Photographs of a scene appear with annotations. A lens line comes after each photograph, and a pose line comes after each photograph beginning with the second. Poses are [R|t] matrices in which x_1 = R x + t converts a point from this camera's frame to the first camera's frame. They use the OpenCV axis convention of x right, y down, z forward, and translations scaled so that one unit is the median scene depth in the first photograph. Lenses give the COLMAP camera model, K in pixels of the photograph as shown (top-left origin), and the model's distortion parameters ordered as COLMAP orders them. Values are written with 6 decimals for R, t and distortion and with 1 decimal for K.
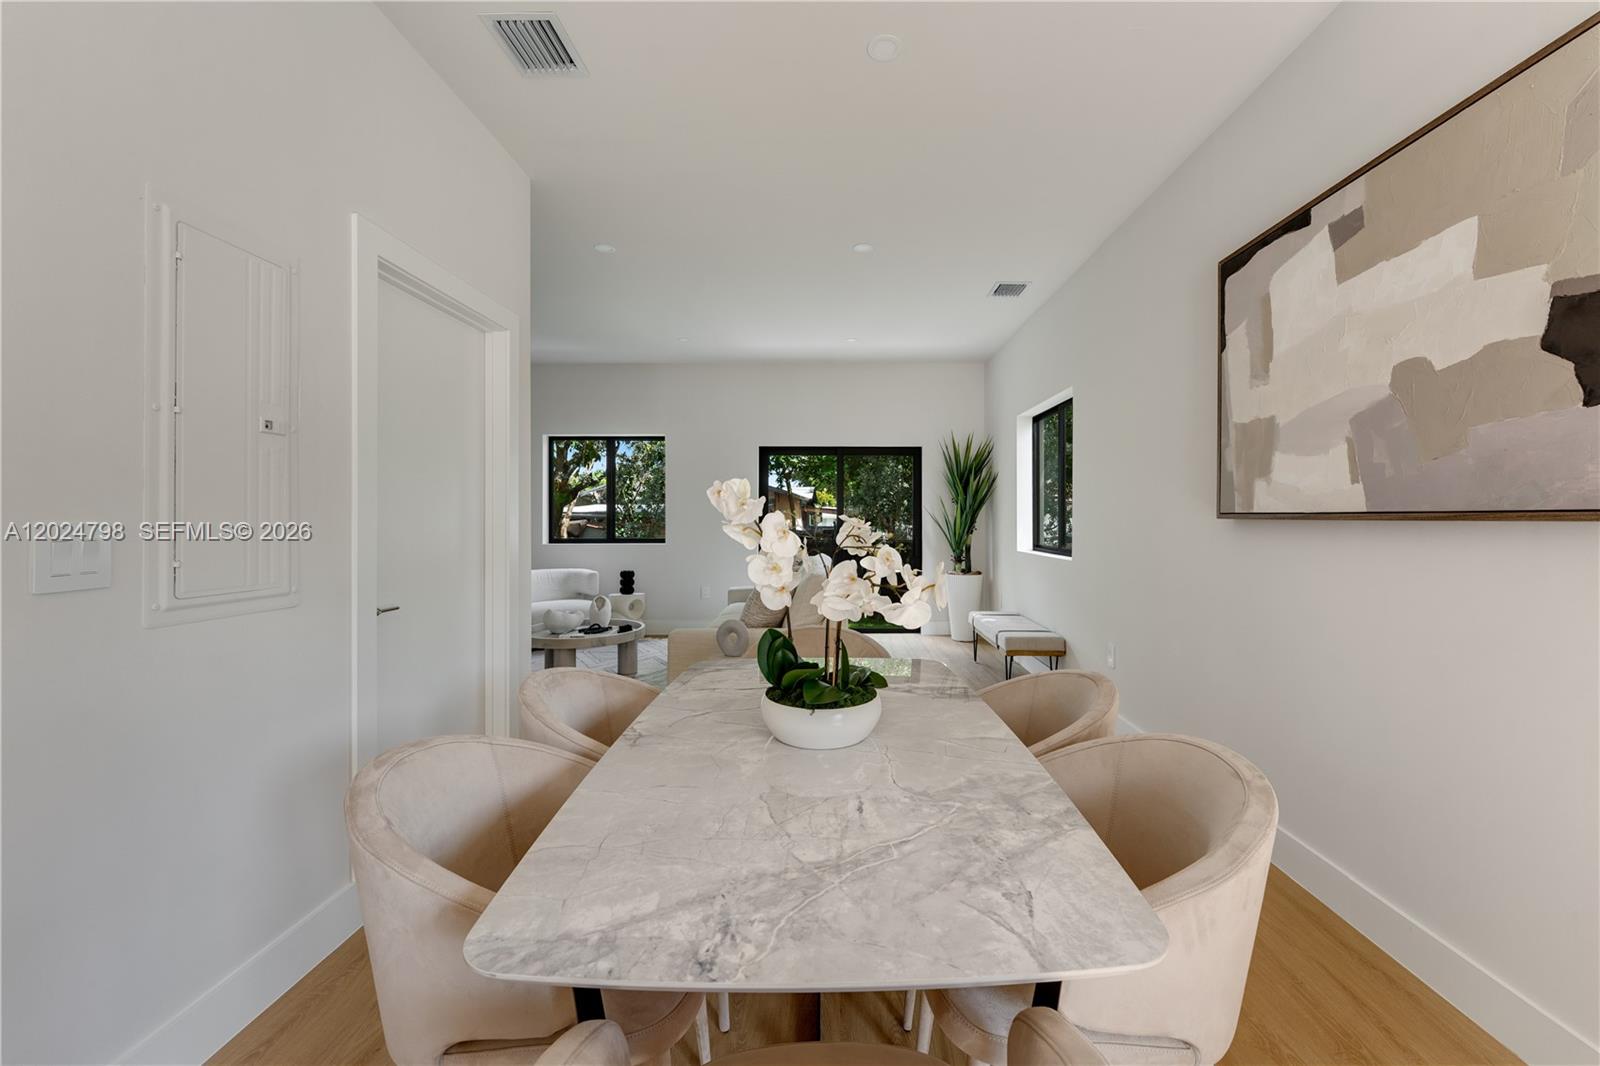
lens RADIAL K [[652.4, 0, 831.7], [0, 652.4, 523.2], [0, 0, 1]] dist [-0.001499, -0.000181]
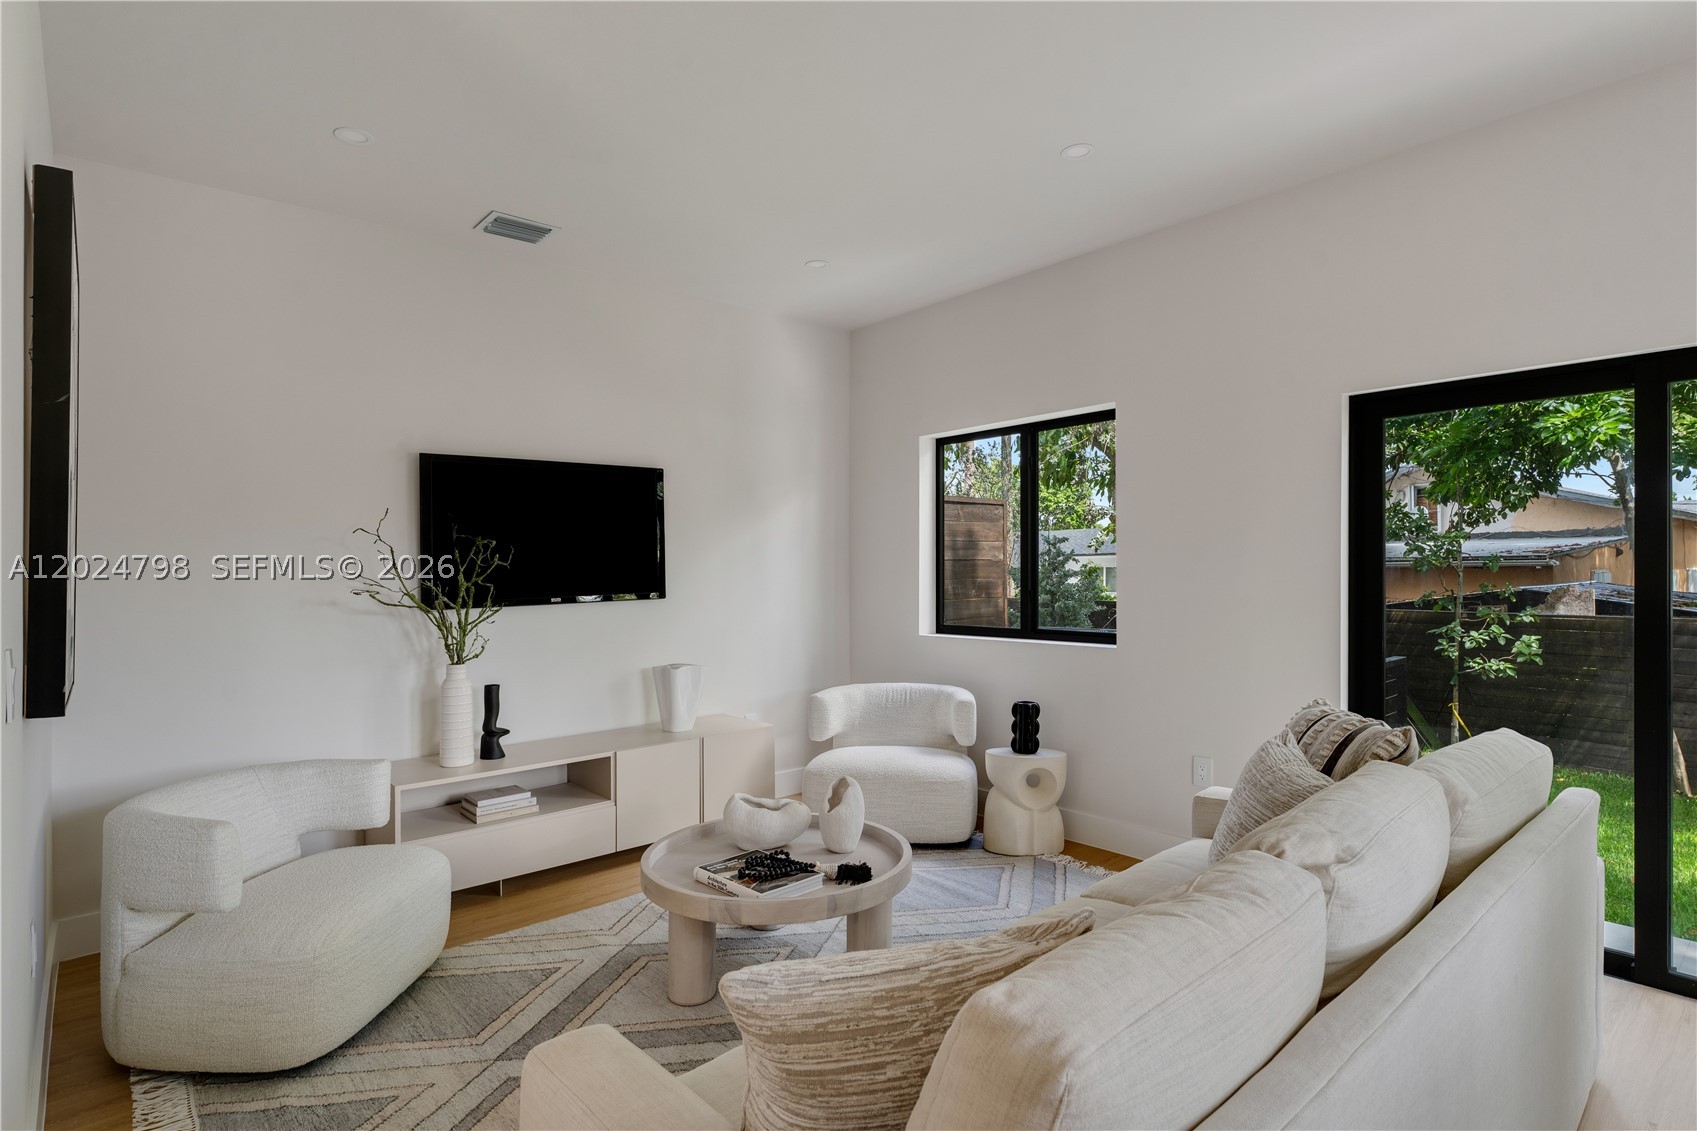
lens RADIAL K [[865.4, 0, 844.9], [0, 865.4, 566.1], [0, 0, 1]] dist [0.000584, 0.000076]
pose [[0.652043, -0.010567, -0.758108, 0.106260], [0.006840, 0.999944, -0.008055, -0.030395], [0.758151, 0.000067, 0.652079, 0.674367]]
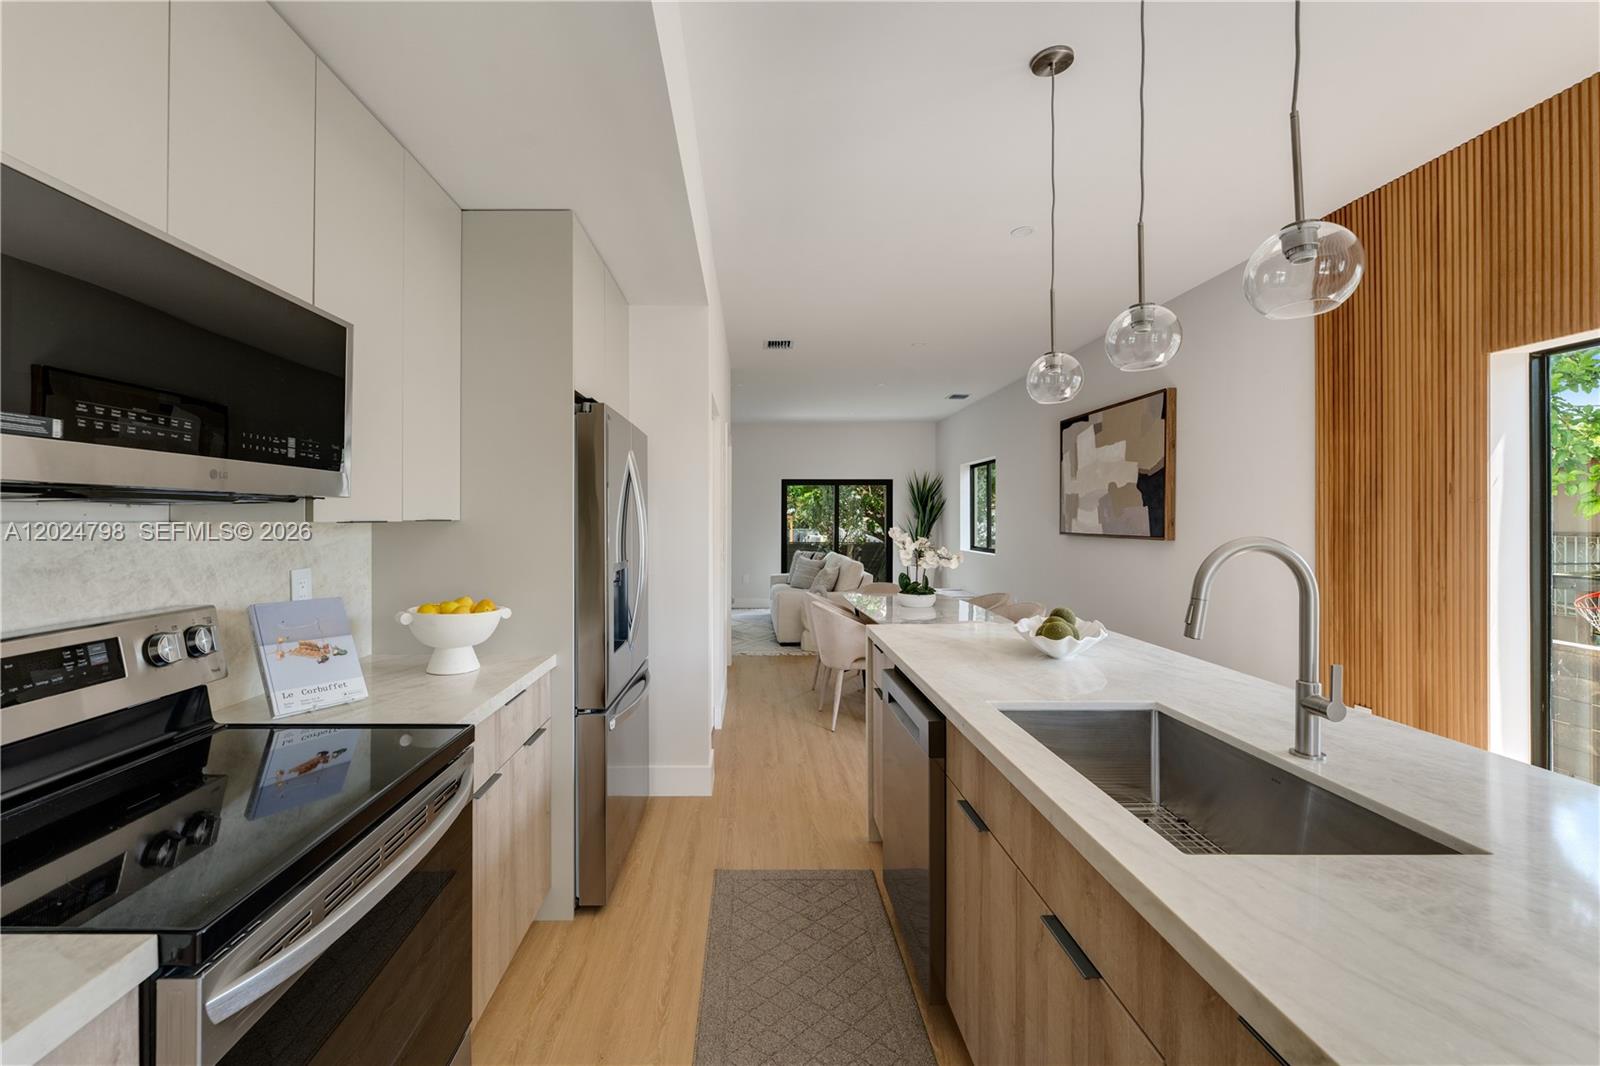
lens RADIAL K [[670.1, 0, 757.5], [0, 670.1, 514.8], [0, 0, 1]] dist [-0.000804, -0.000176]
pose [[0.999938, 0.000276, 0.011096, -0.268192], [-0.000136, 0.999921, -0.012586, -0.026352], [-0.011098, 0.012584, 0.999859, -0.729973]]
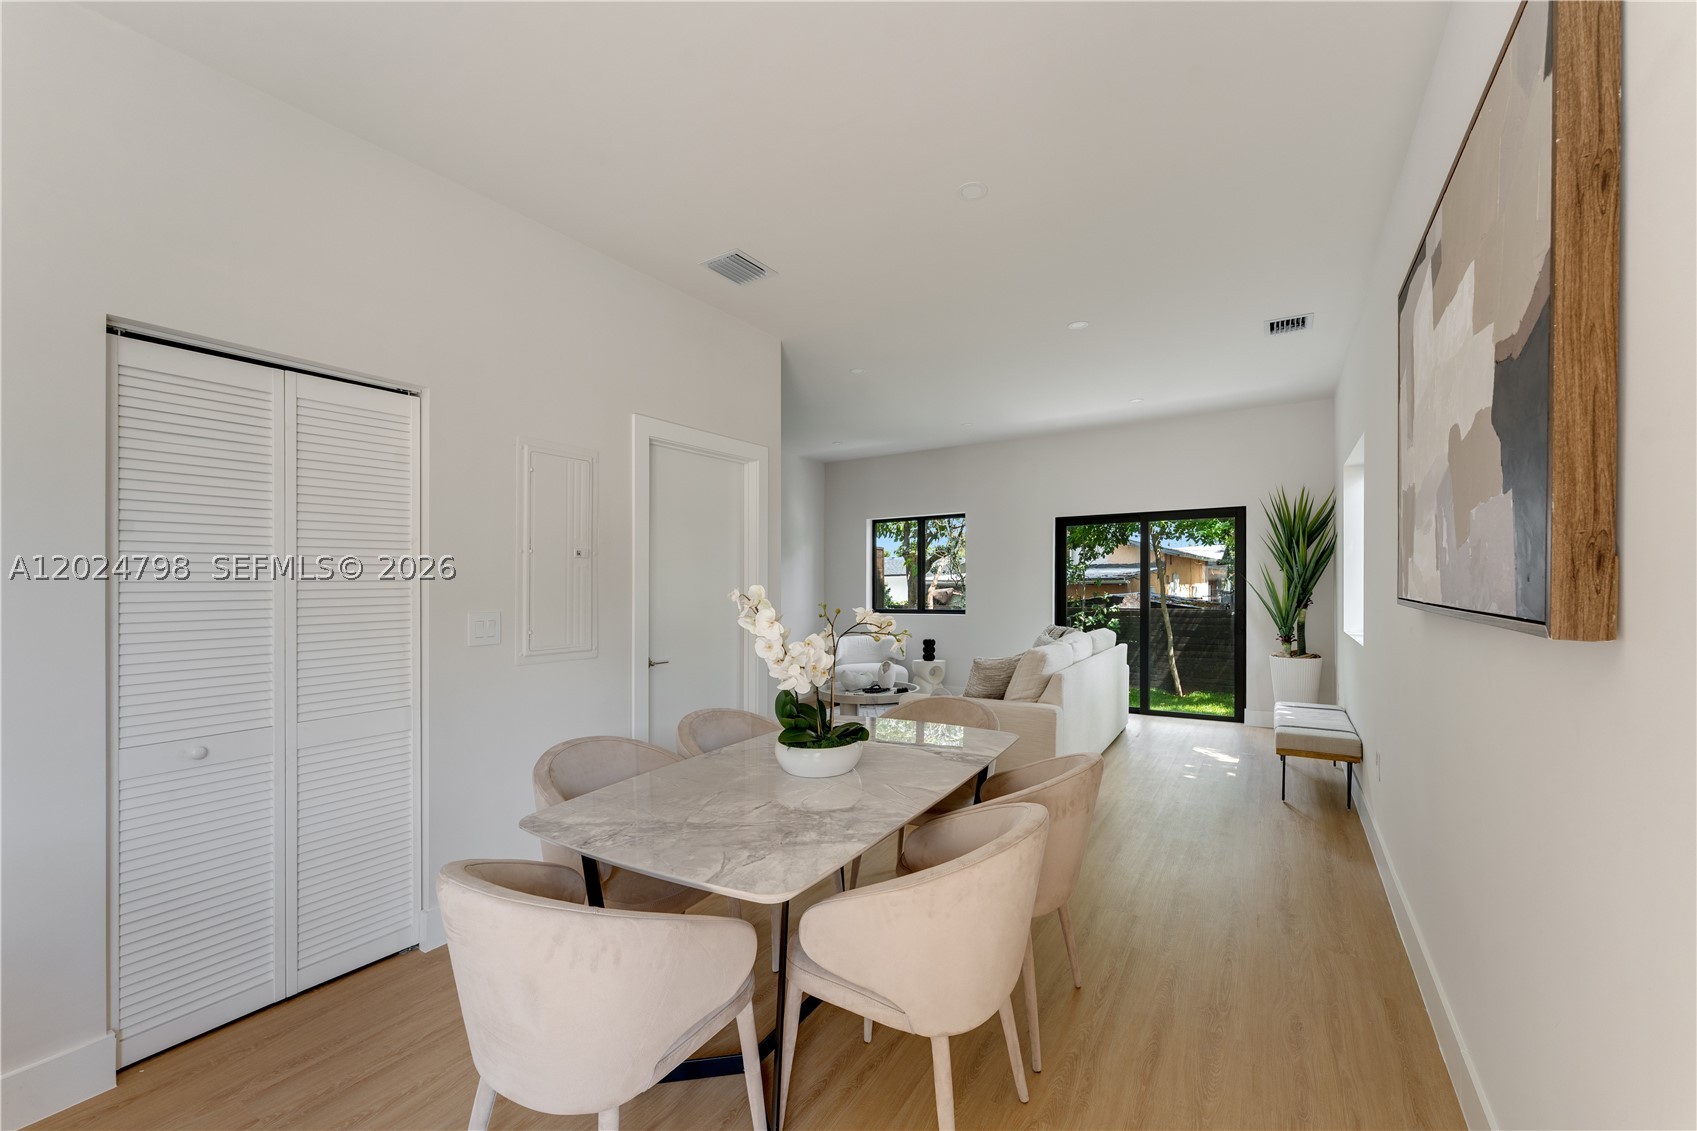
lens RADIAL K [[685.2, 0, 852.3], [0, 685.2, 580.3], [0, 0, 1]] dist [-0.000535, -0.000534]
pose [[0.846494, -0.012747, -0.532246, 0.262170], [0.007276, 0.999897, -0.012375, -0.017718], [0.532349, 0.006603, 0.846499, -0.059508]]
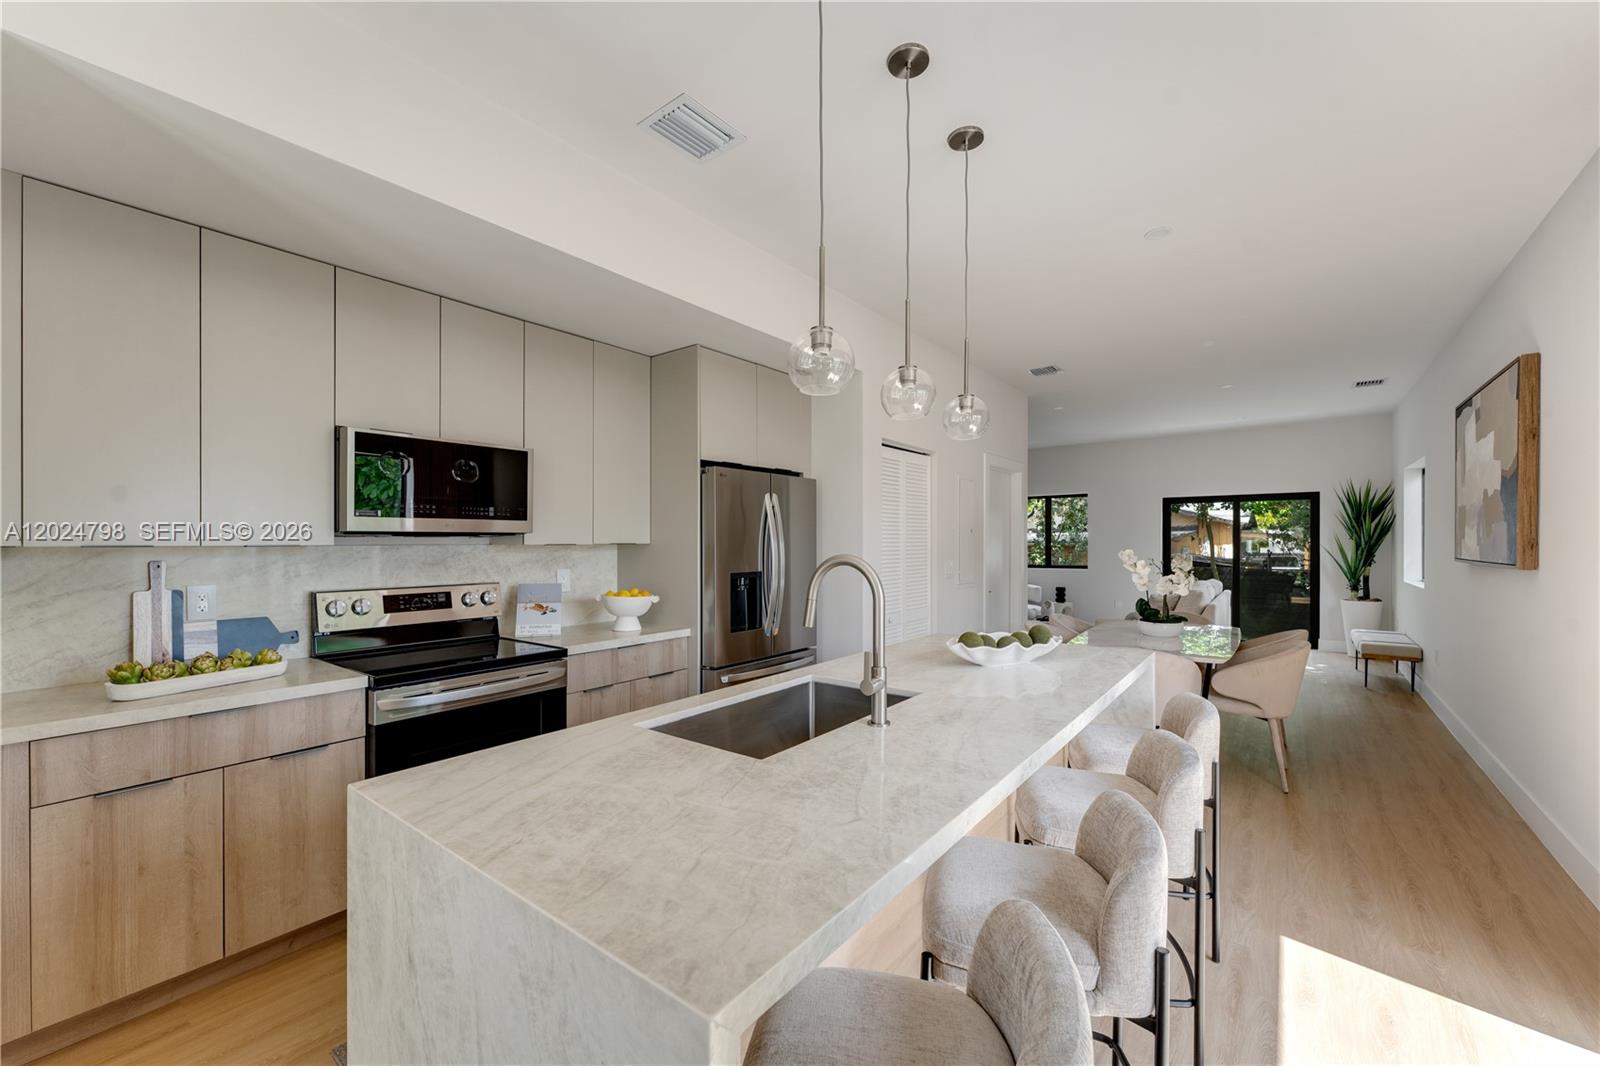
lens RADIAL K [[653.4, 0, 787.8], [0, 653.4, 541.2], [0, 0, 1]] dist [-0.001846, -0.000262]
pose [[0.789408, -0.006166, -0.613838, 0.150681], [0.000262, 0.999953, -0.009707, -0.023854], [0.613869, 0.007502, 0.789372, -0.763318]]
